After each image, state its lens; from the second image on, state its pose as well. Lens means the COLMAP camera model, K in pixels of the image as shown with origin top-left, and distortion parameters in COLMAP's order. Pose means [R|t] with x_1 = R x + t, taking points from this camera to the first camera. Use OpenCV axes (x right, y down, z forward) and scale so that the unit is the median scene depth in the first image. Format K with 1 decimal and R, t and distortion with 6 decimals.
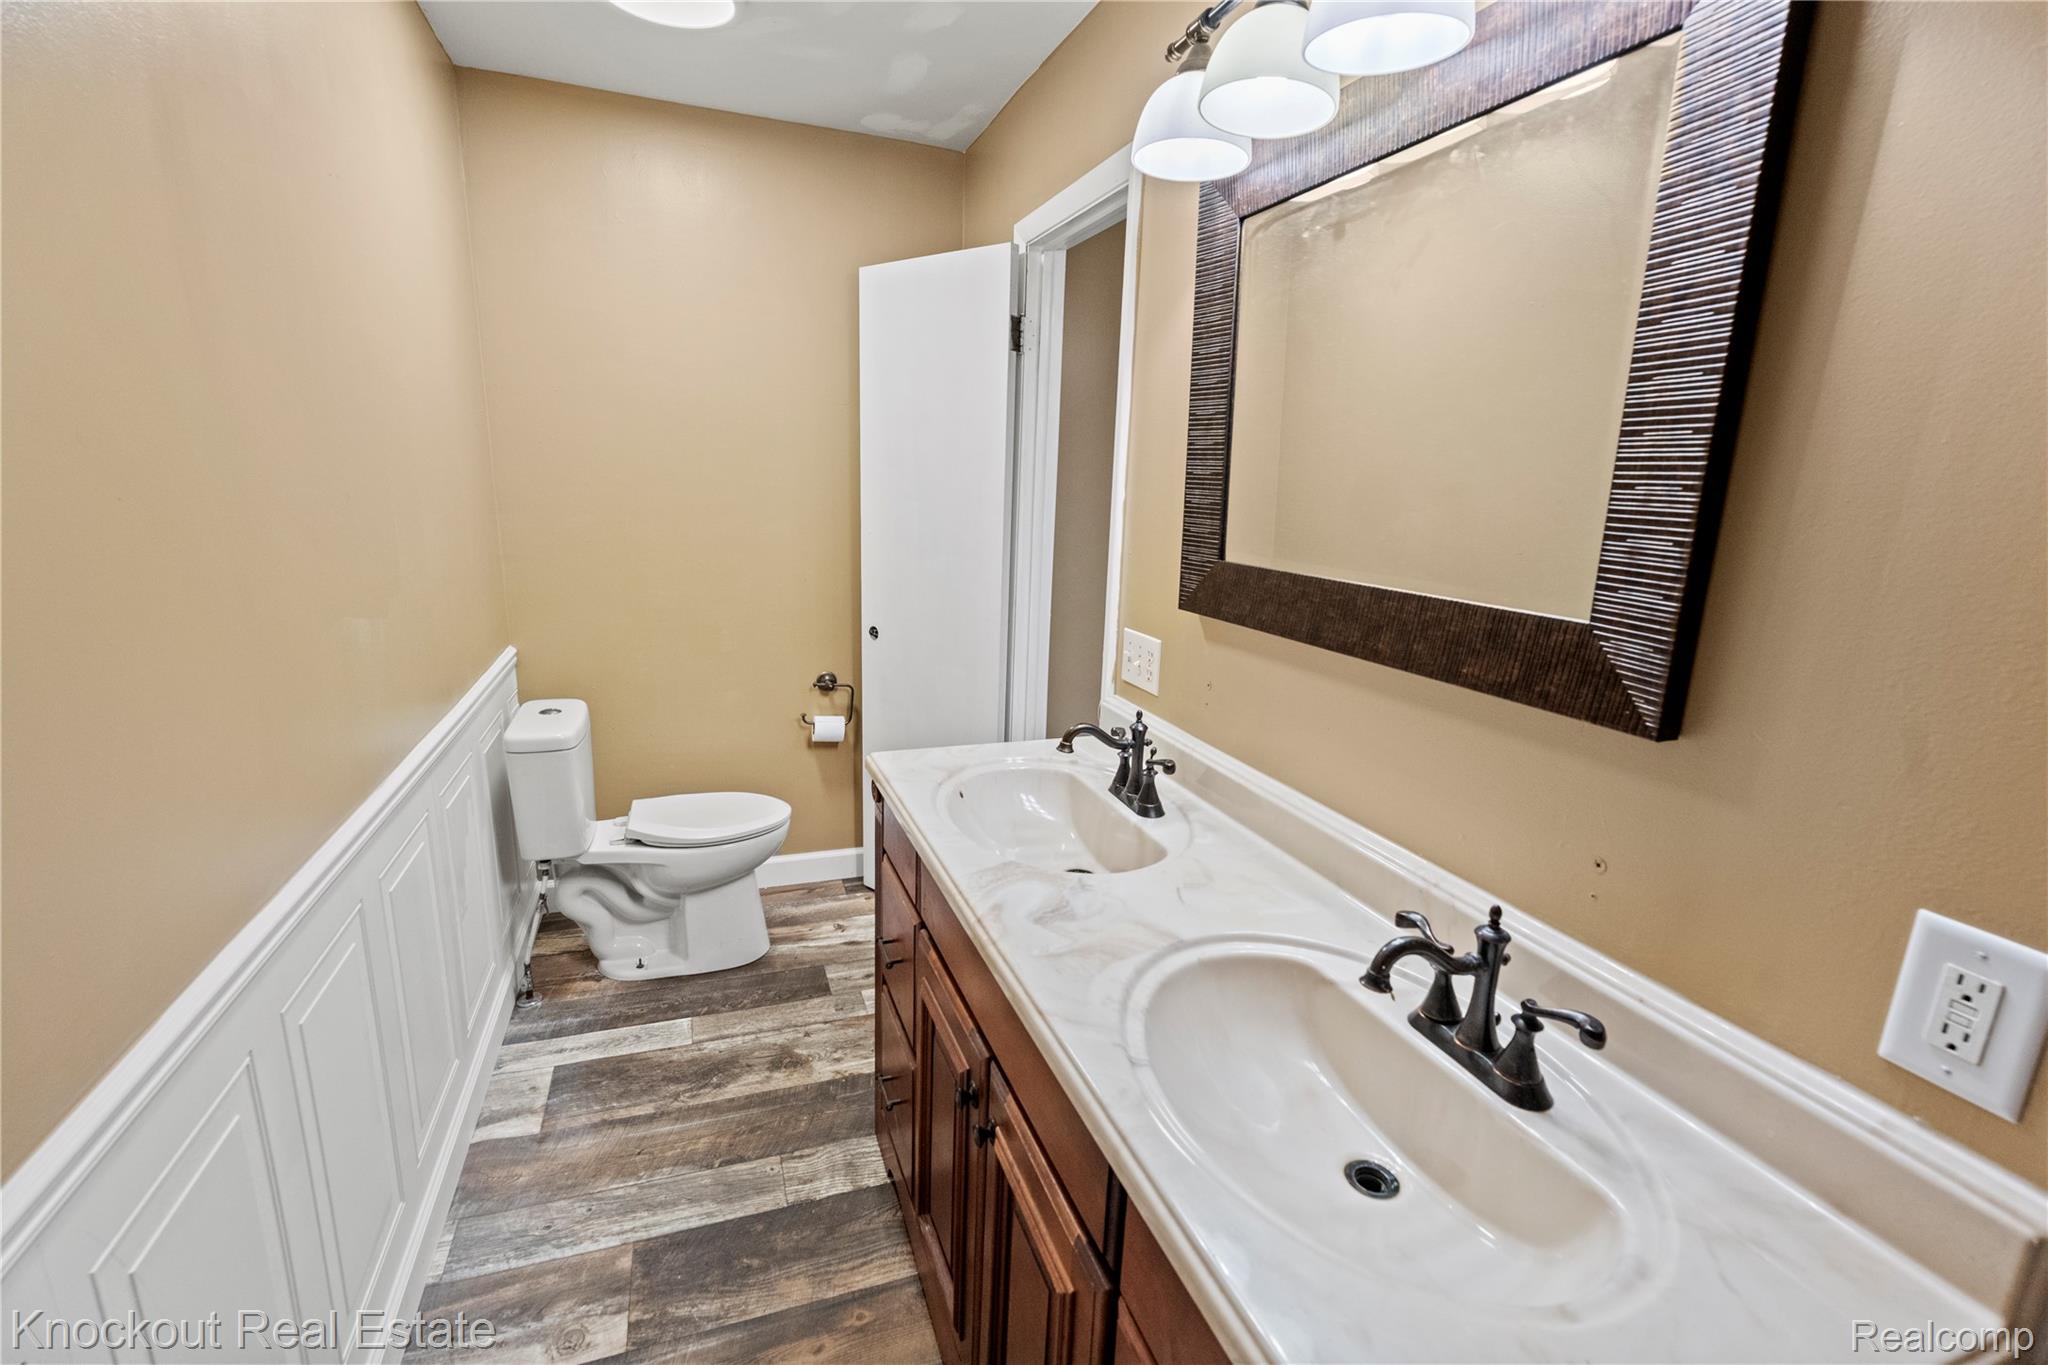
lens RADIAL K [[908.1, 0, 1022.1], [0, 908.1, 687.5], [0, 0, 1]] dist [0.000205, -0.000008]
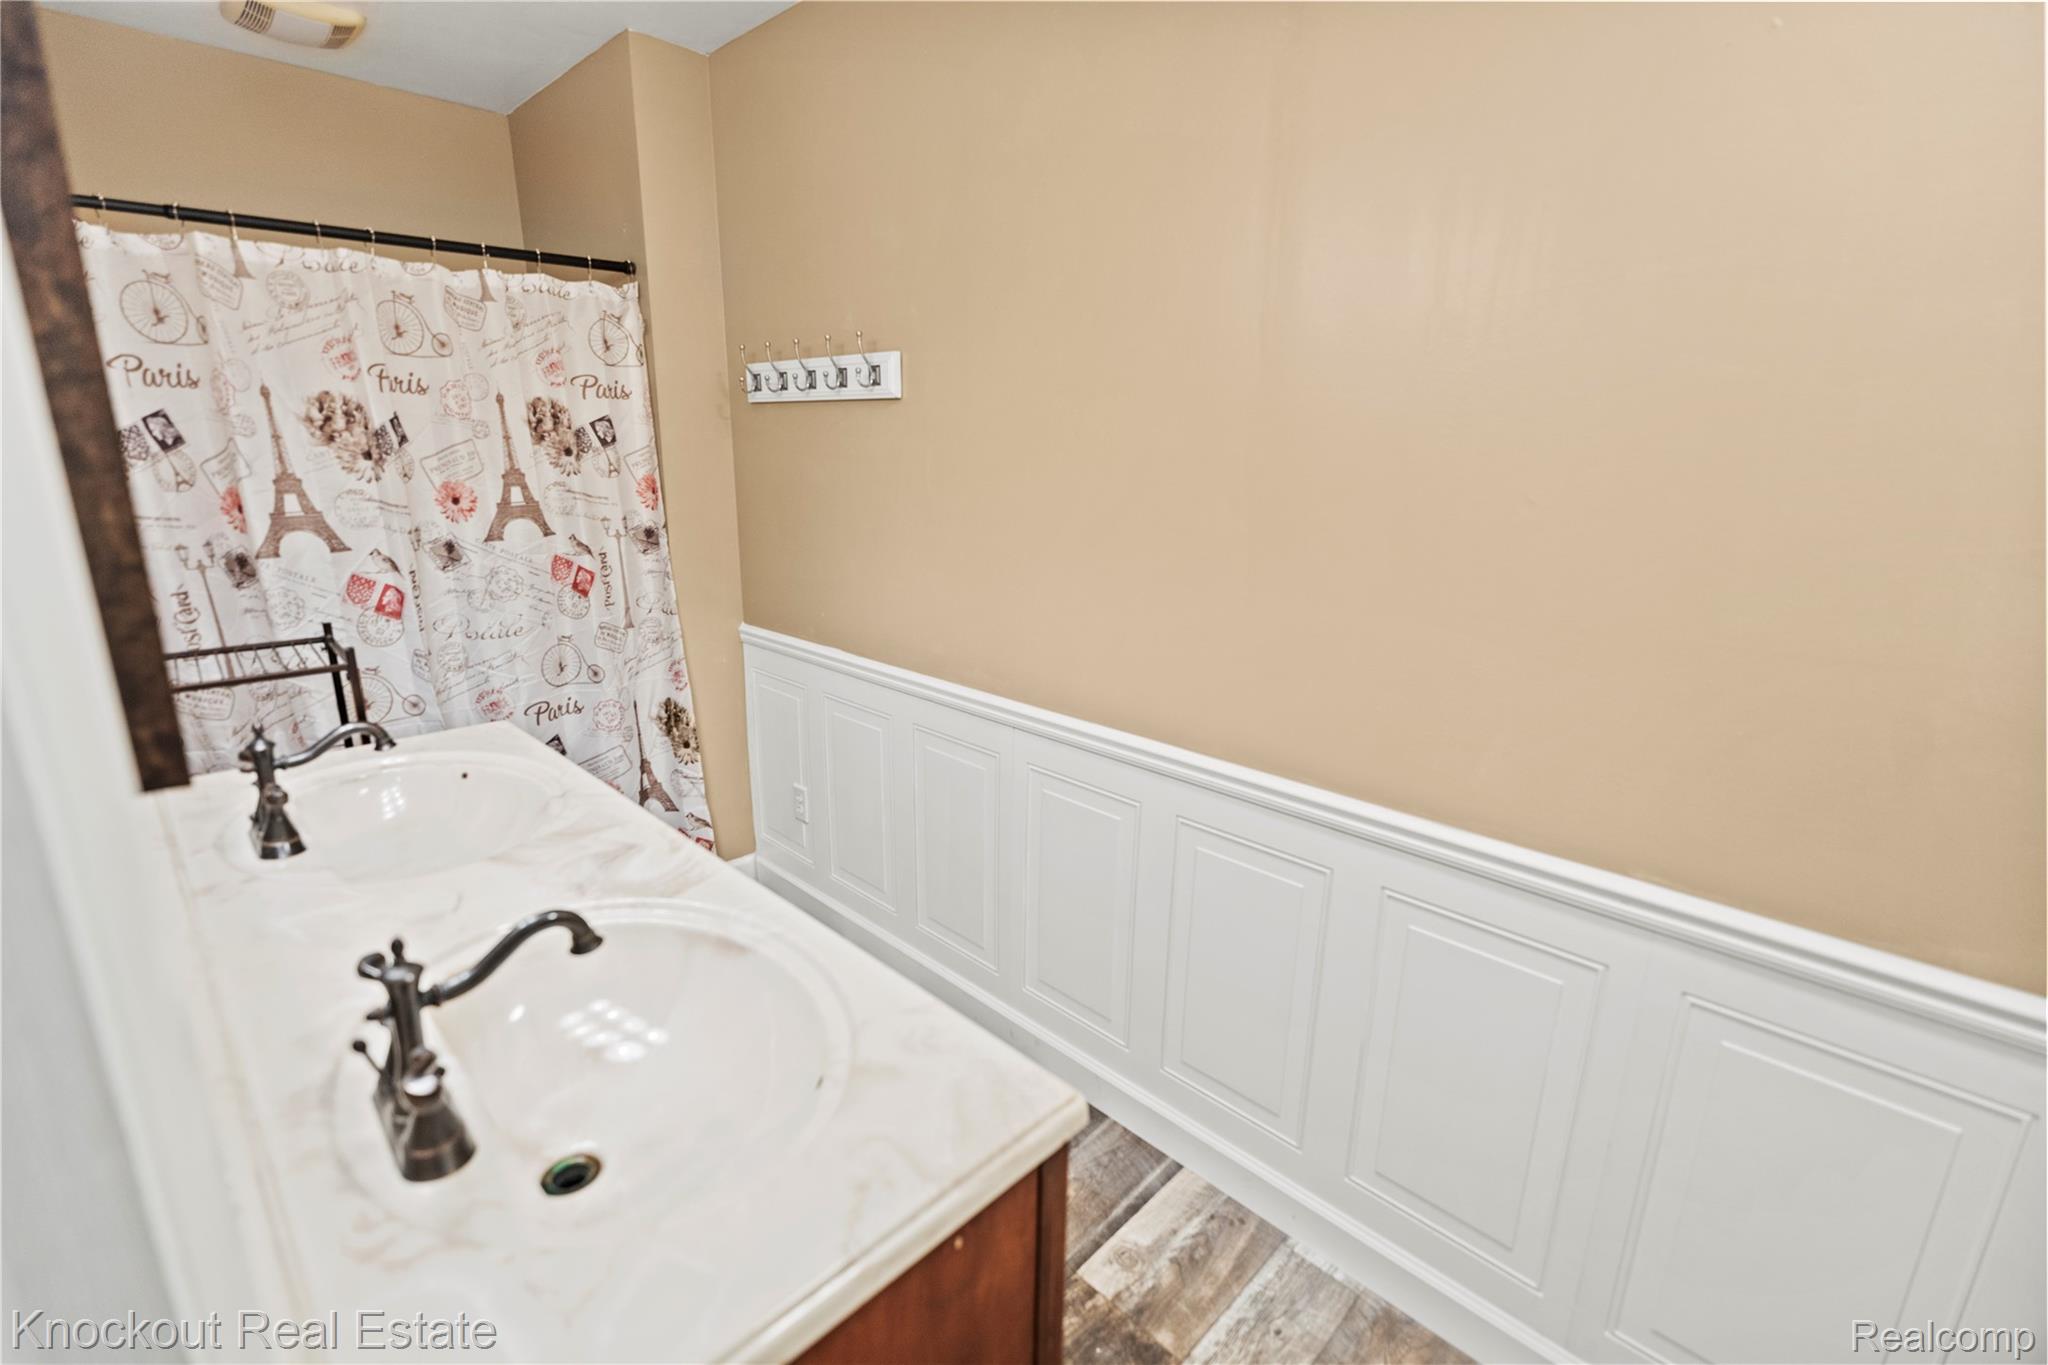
lens RADIAL K [[908.1, 0, 1023.0], [0, 908.1, 682.3], [0, 0, 1]] dist [0.000205, -0.000008]
pose [[-0.903326, 0.064034, -0.424149, 0.031046], [-0.141142, 0.889367, 0.434862, -0.332881], [0.405070, 0.452687, -0.794351, 1.432614]]
